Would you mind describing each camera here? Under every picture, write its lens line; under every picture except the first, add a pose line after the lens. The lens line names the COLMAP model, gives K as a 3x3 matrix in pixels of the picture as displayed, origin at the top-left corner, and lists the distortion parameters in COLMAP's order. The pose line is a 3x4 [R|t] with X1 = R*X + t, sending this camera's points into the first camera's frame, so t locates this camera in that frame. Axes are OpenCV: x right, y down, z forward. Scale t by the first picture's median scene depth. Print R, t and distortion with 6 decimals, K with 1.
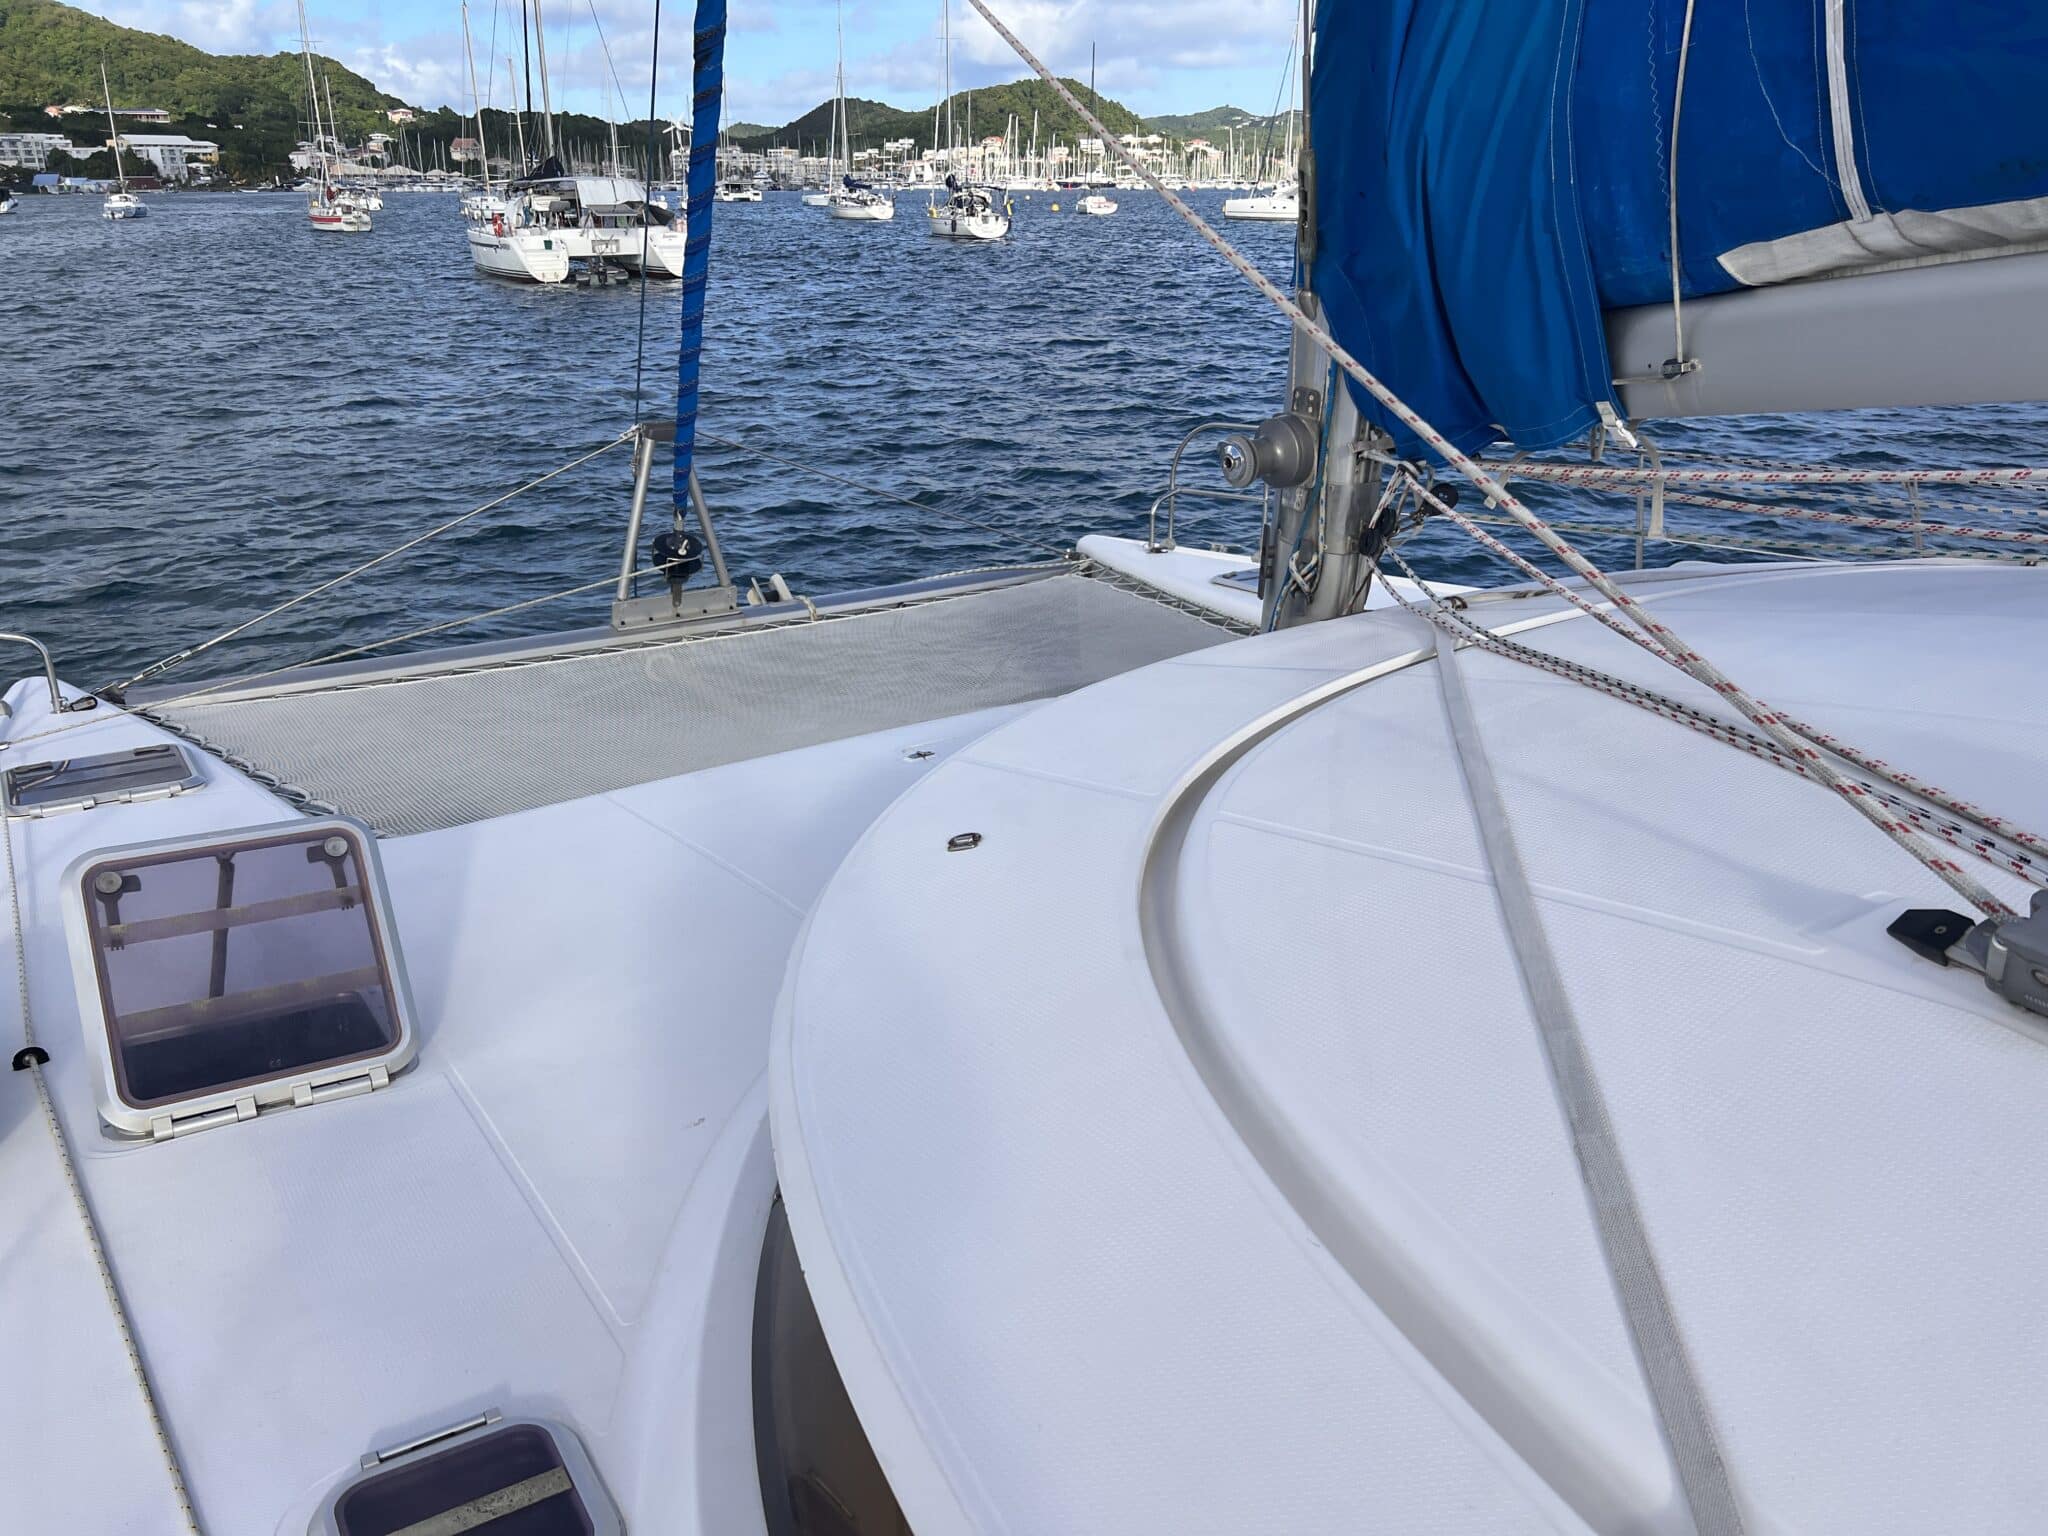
lens RADIAL K [[1514.3, 0, 1011.1], [0, 1514.3, 764.1], [0, 0, 1]] dist [0.035599, -0.024608]
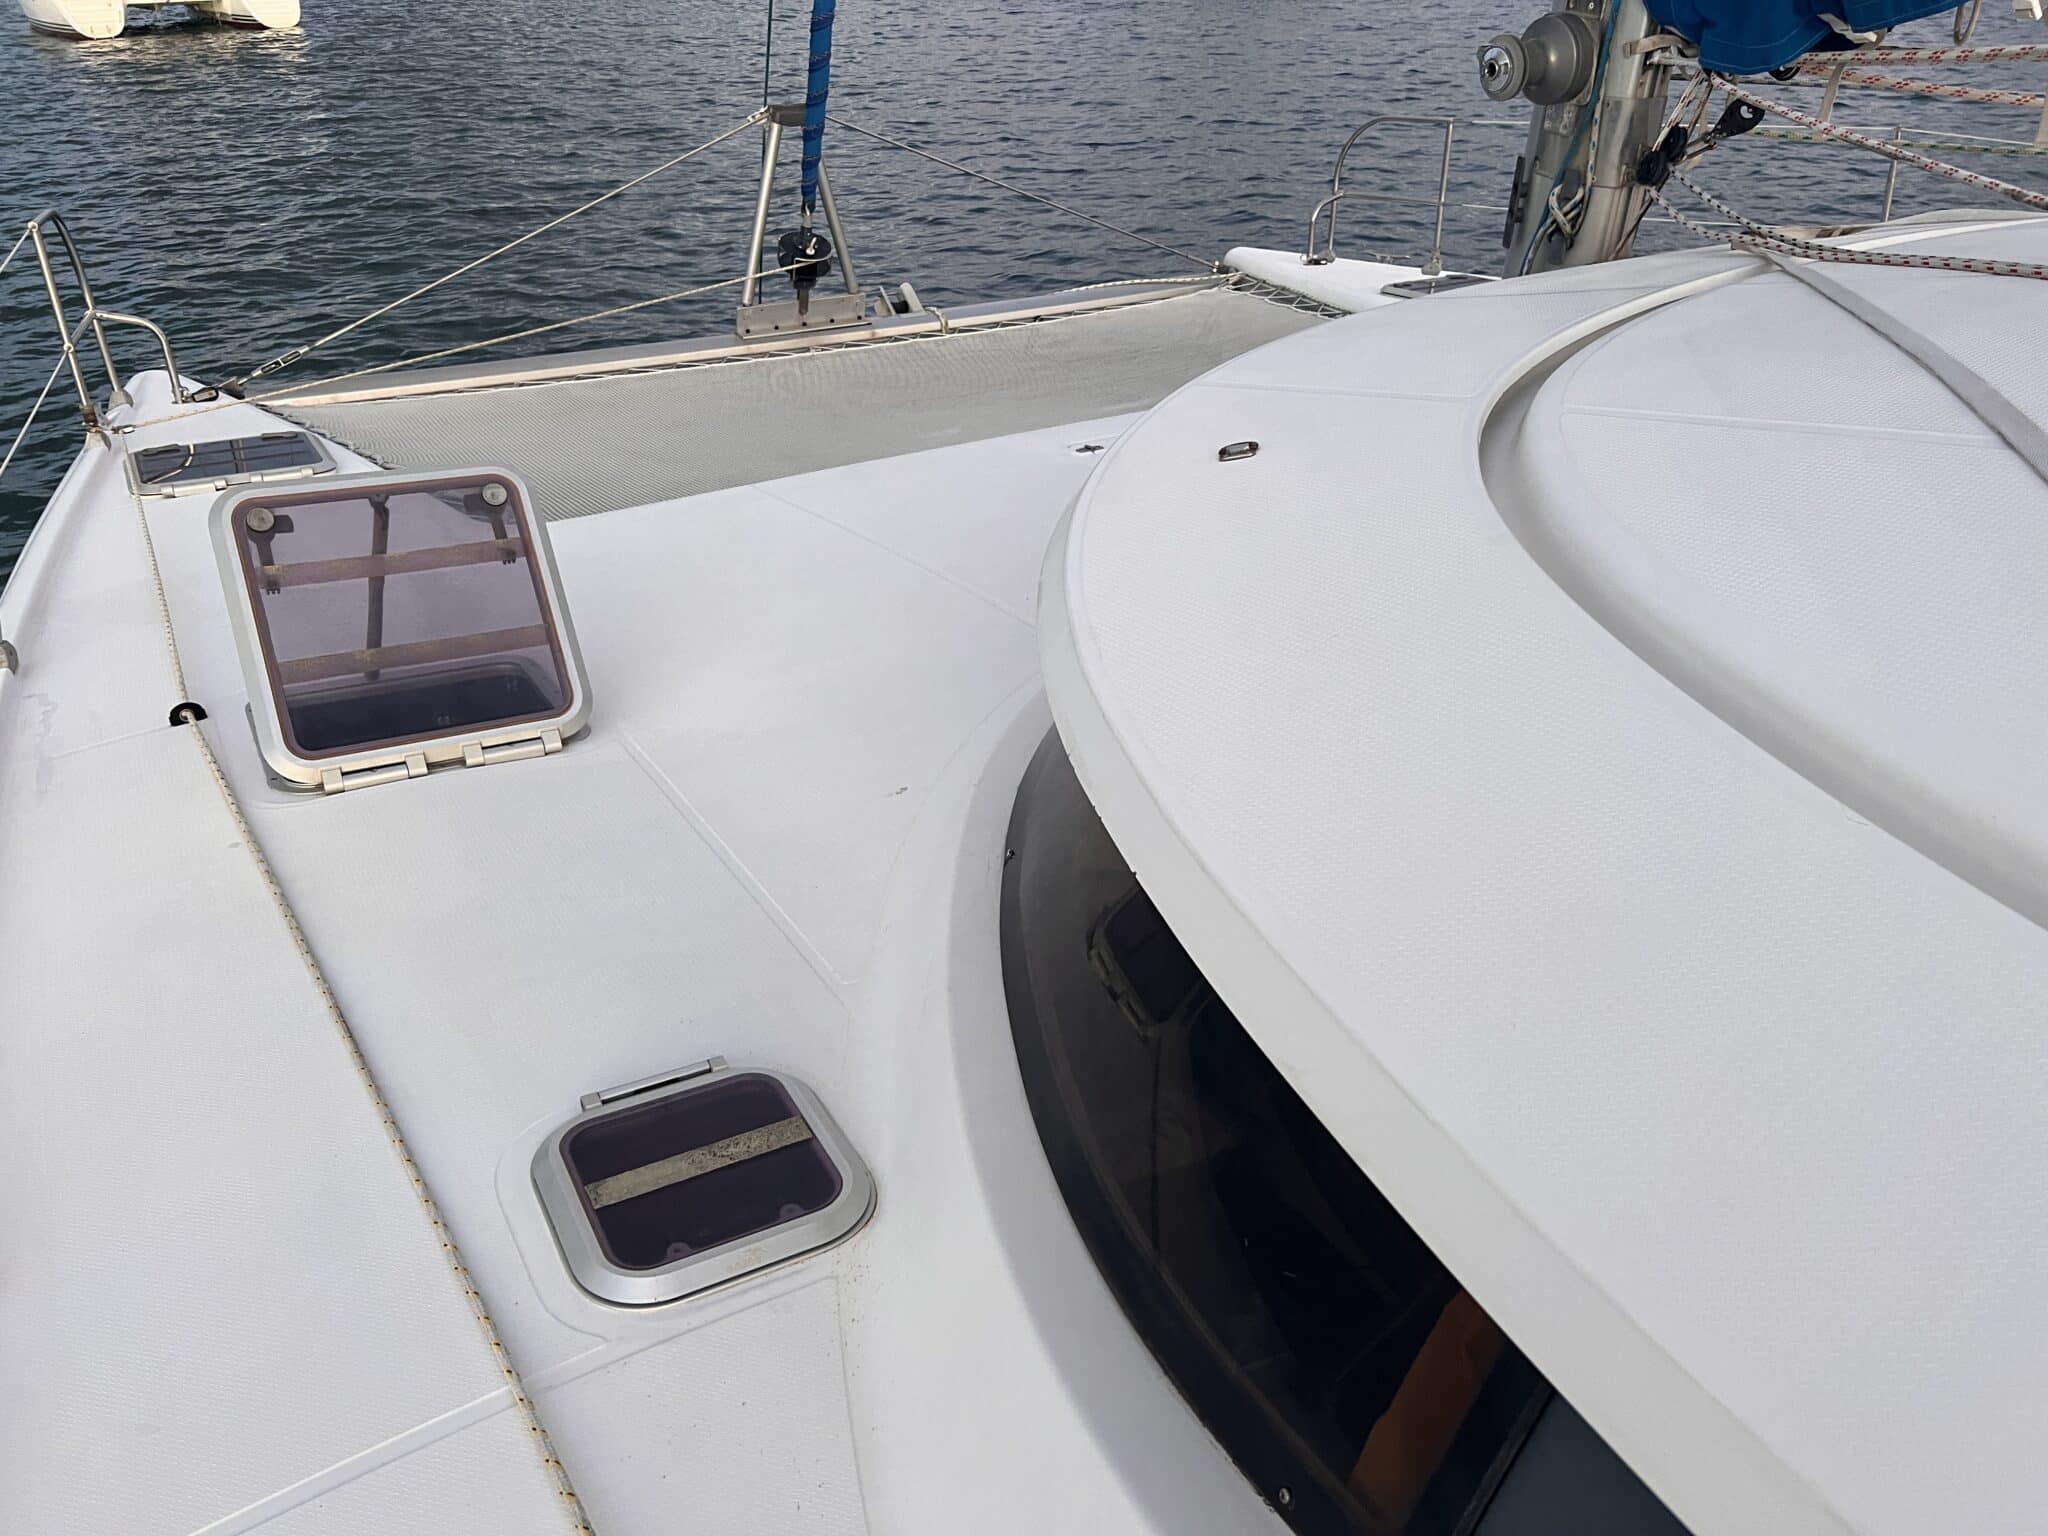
lens RADIAL K [[1514.3, 0, 1010.5], [0, 1514.3, 758.5], [0, 0, 1]] dist [0.035599, -0.024608]
pose [[0.998116, 0.024845, -0.056101, -0.065054], [-0.016565, 0.989512, 0.143500, 0.062140], [0.059078, -0.142300, 0.988059, 0.076448]]
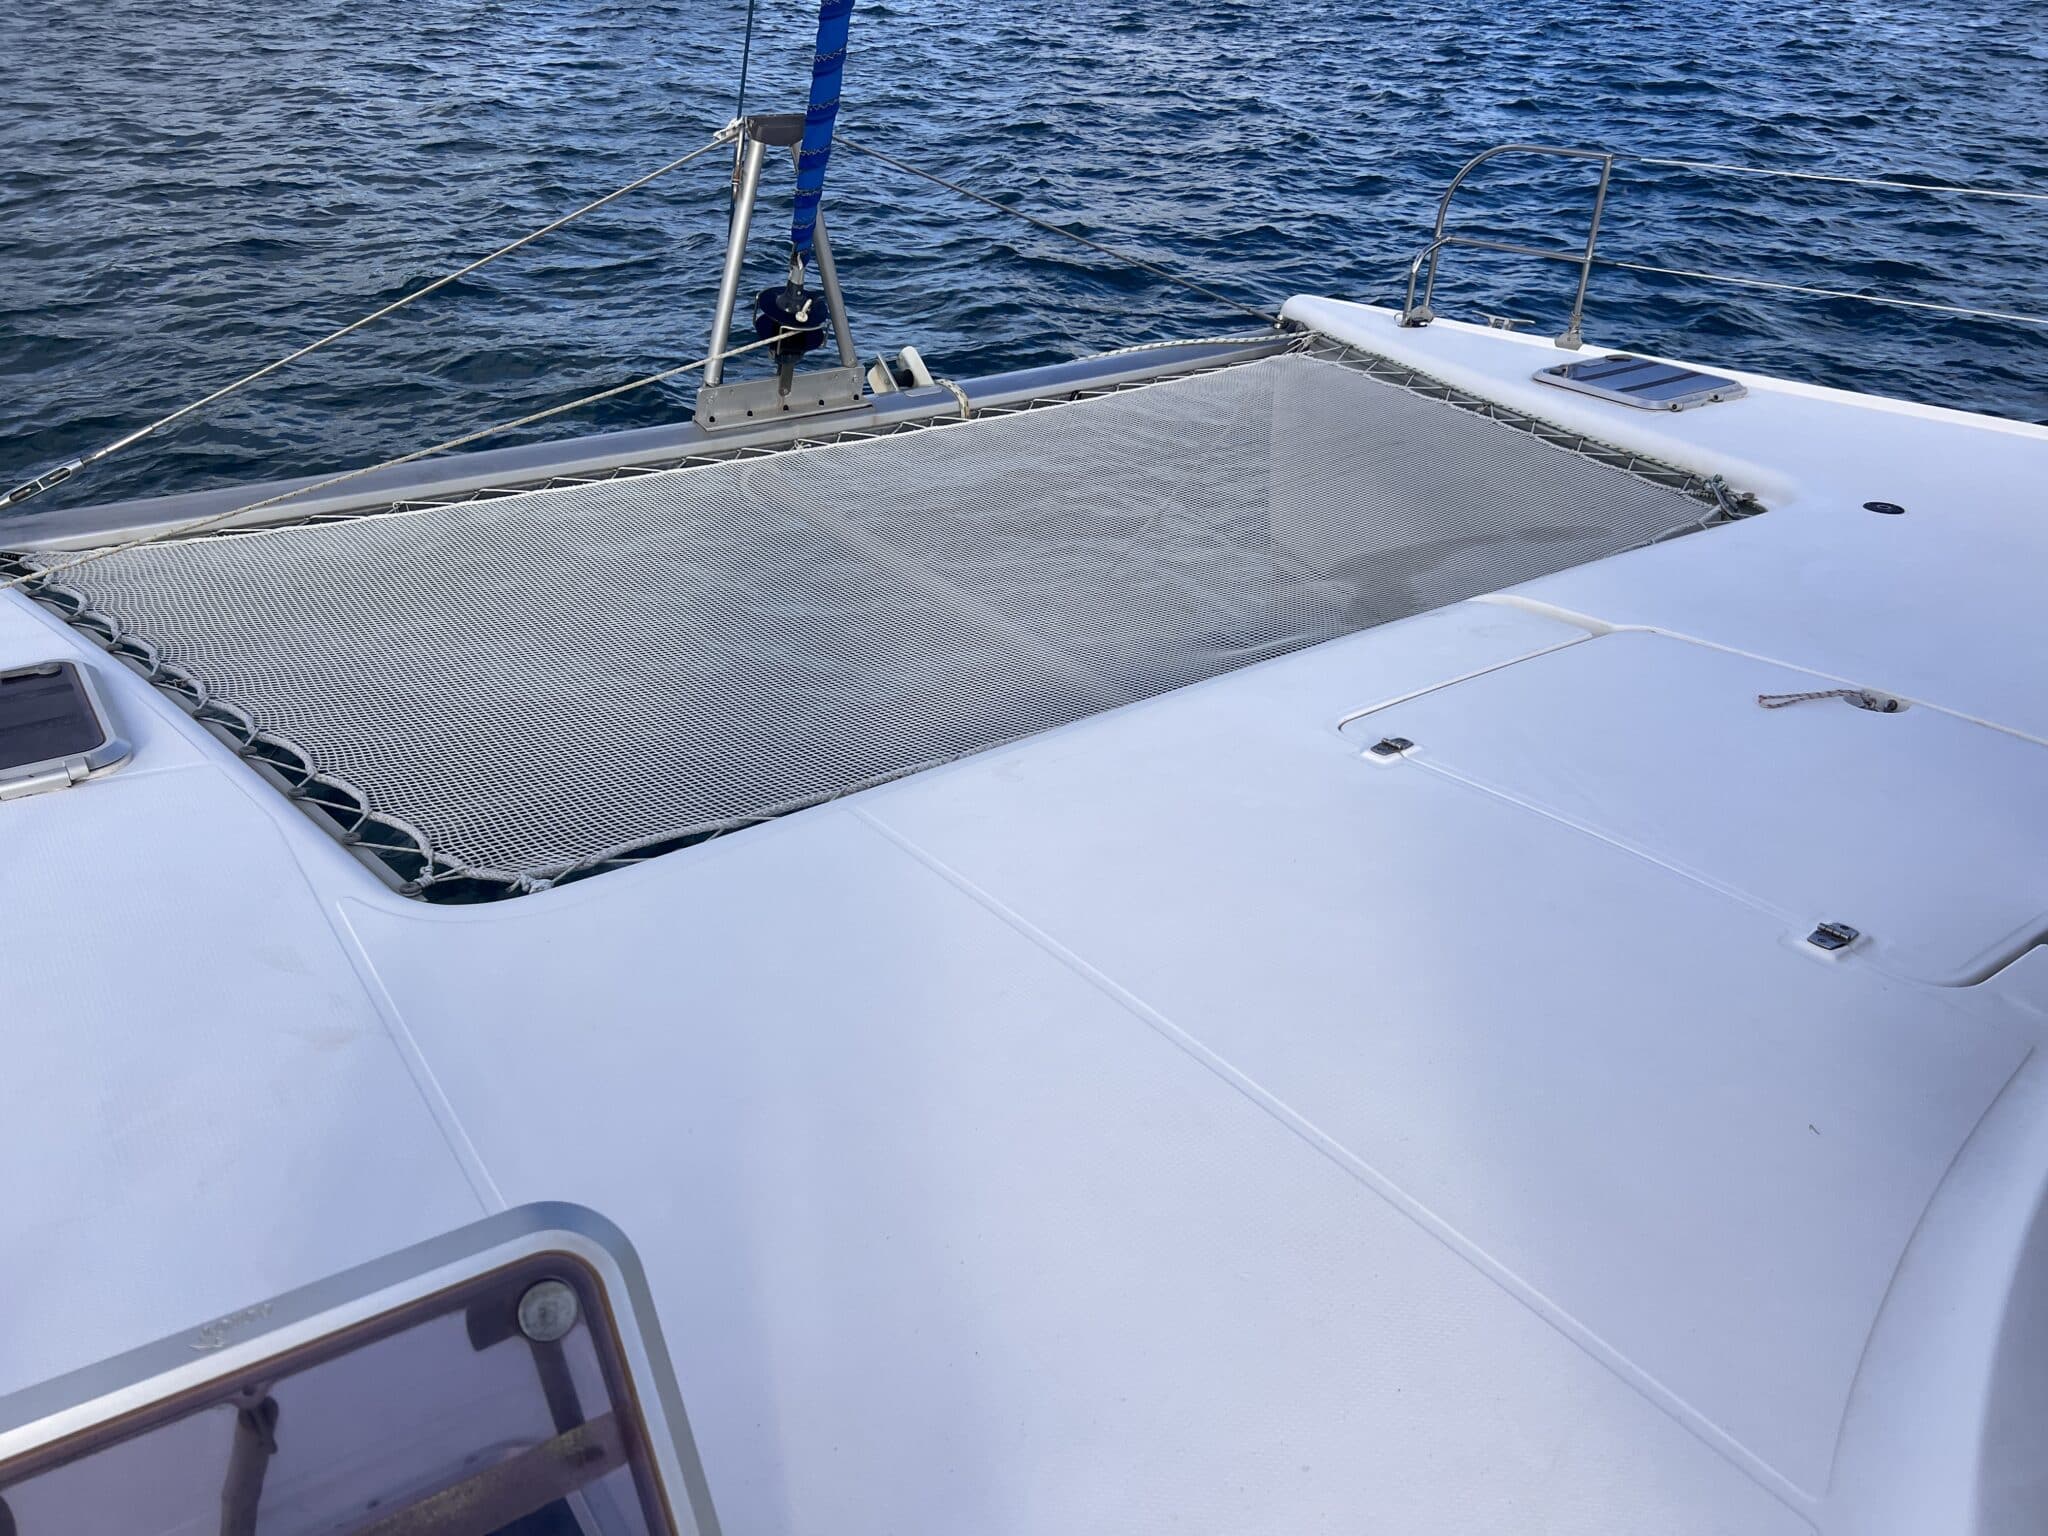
lens RADIAL K [[1514.3, 0, 1005.0], [0, 1514.3, 774.9], [0, 0, 1]] dist [0.035599, -0.024608]
pose [[0.998870, 0.016912, 0.044411, -0.292003], [-0.024619, 0.983506, 0.179190, -0.118914], [-0.040648, -0.180080, 0.982812, 0.545567]]
